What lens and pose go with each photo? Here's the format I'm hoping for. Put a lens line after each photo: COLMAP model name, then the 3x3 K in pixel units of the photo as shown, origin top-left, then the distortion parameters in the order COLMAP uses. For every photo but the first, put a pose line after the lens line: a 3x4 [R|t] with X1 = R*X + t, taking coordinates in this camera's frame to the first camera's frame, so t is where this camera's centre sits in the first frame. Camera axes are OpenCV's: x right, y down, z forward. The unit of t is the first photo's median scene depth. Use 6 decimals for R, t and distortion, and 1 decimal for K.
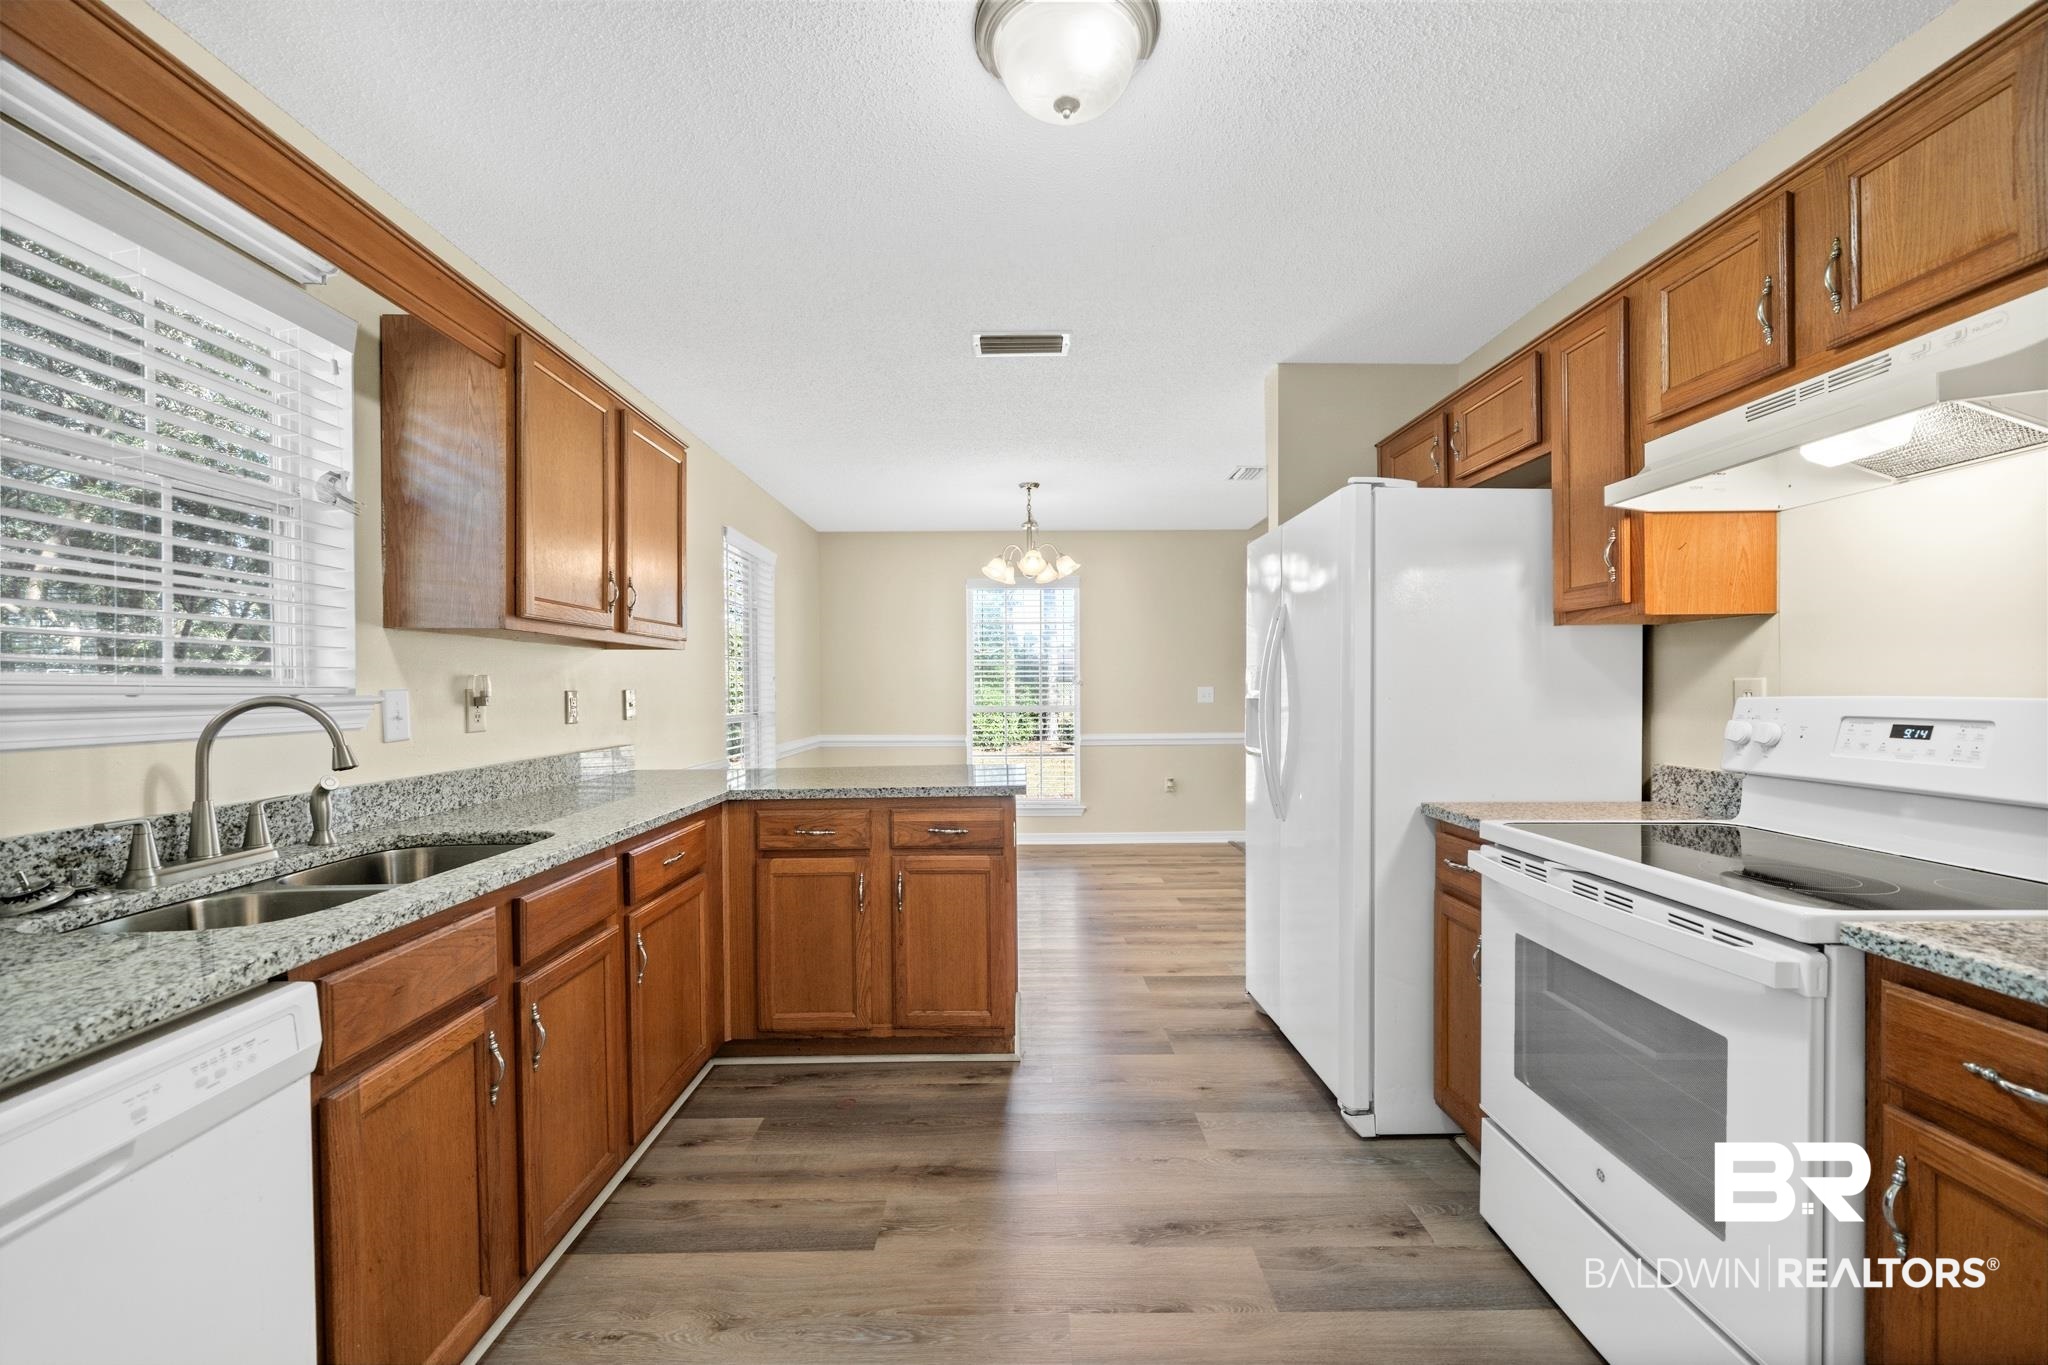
lens RADIAL K [[806.4, 0, 1022.9], [0, 806.4, 689.2], [0, 0, 1]] dist [-0.003016, -0.000543]
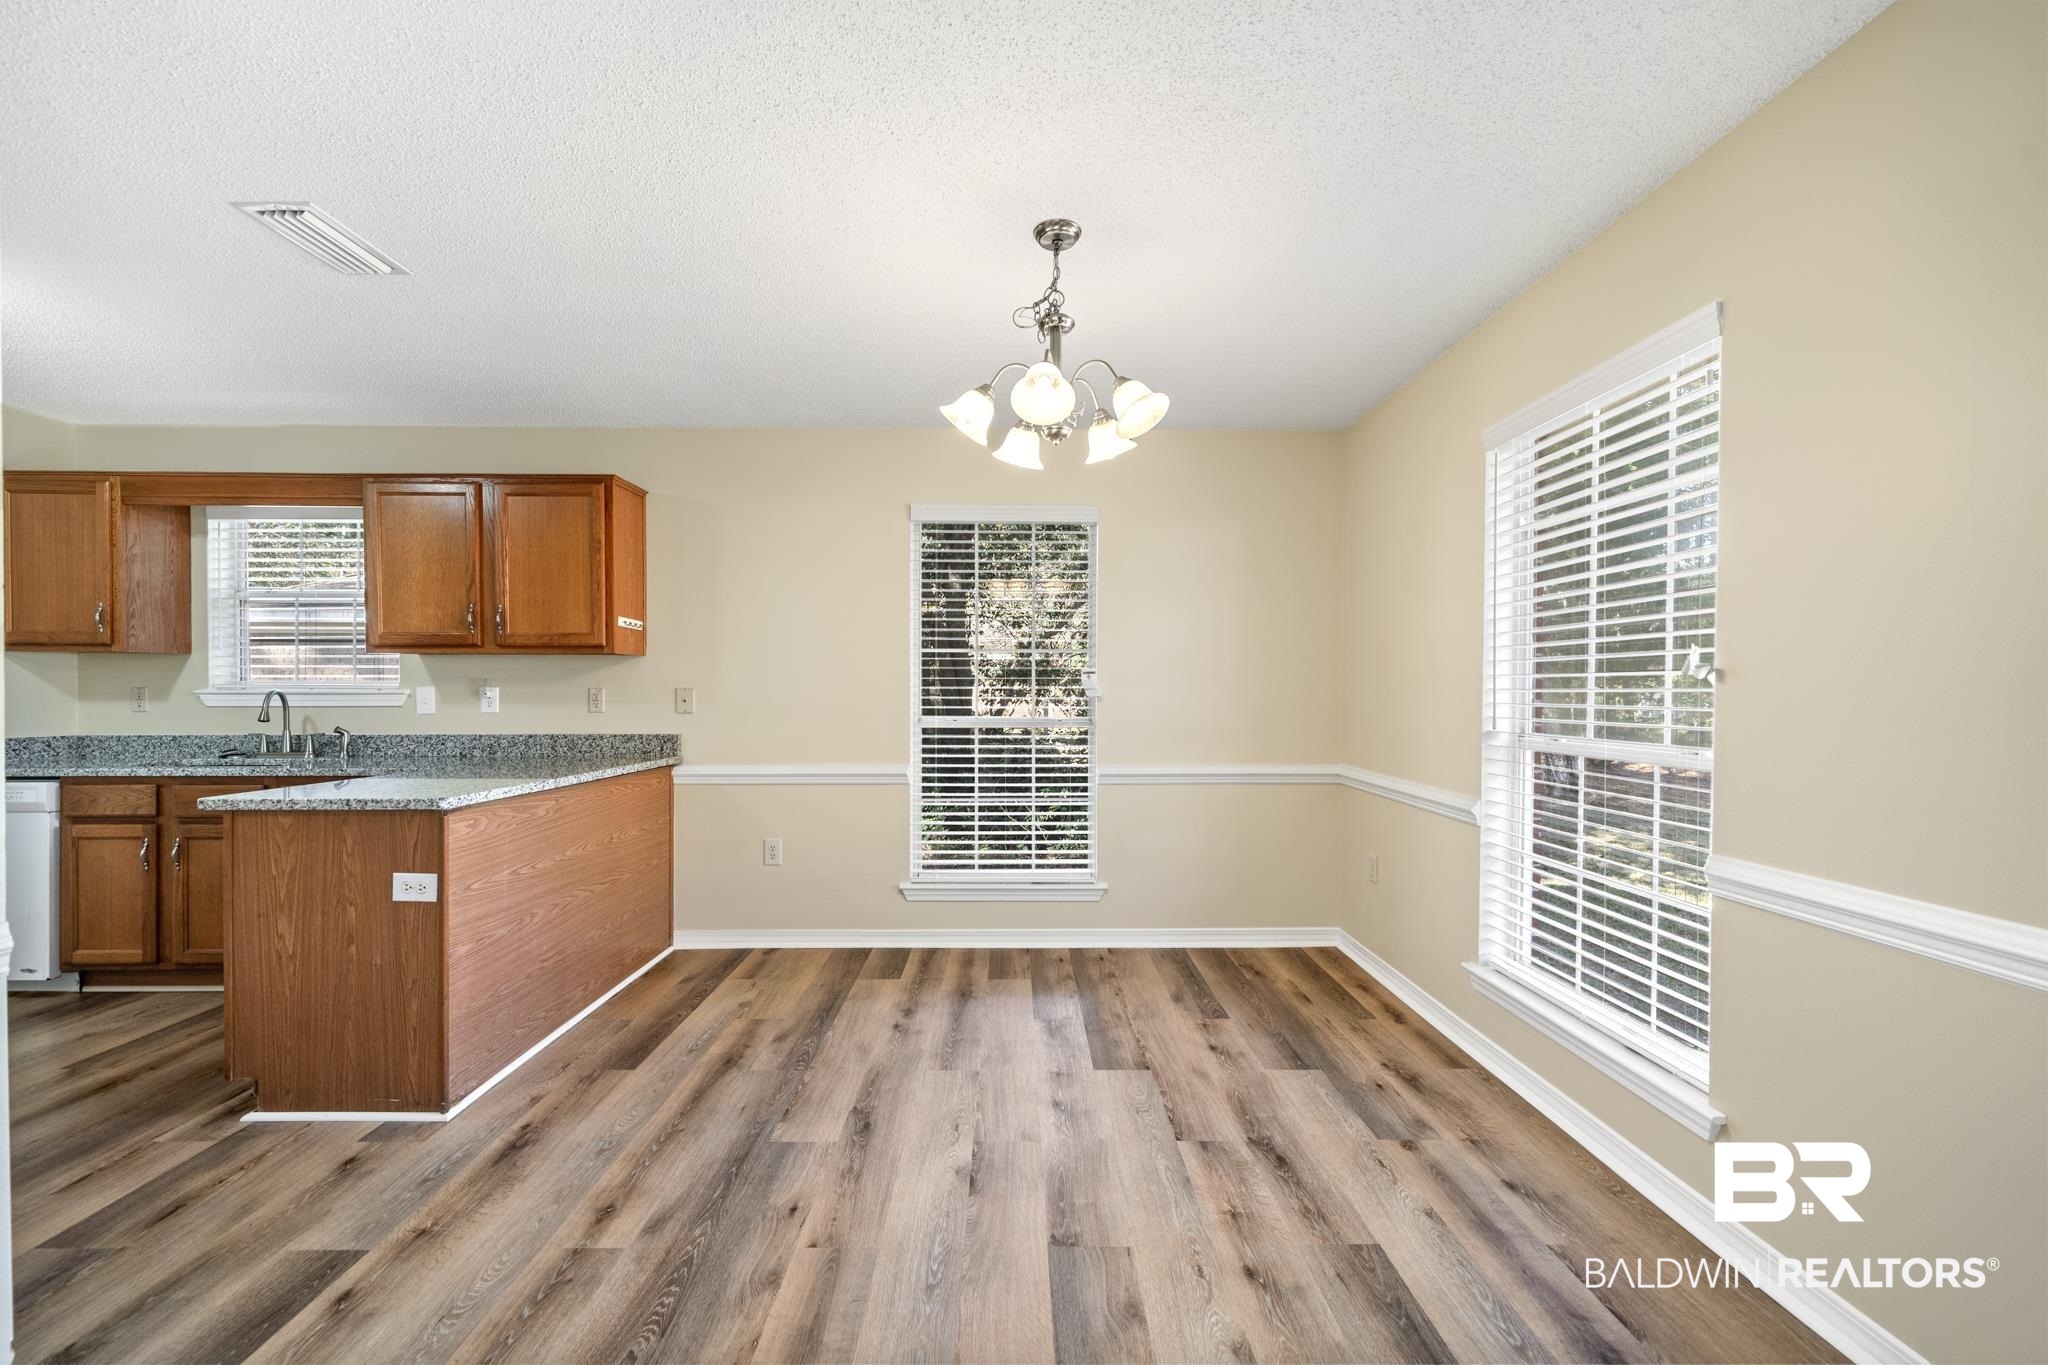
lens RADIAL K [[806.4, 0, 1023.1], [0, 806.4, 692.6], [0, 0, 1]] dist [-0.003016, -0.000543]
pose [[0.005622, 0.007522, -0.999956, 1.004613], [-0.003625, 0.999965, 0.007502, -0.005364], [0.999978, 0.003583, 0.005649, 2.151318]]
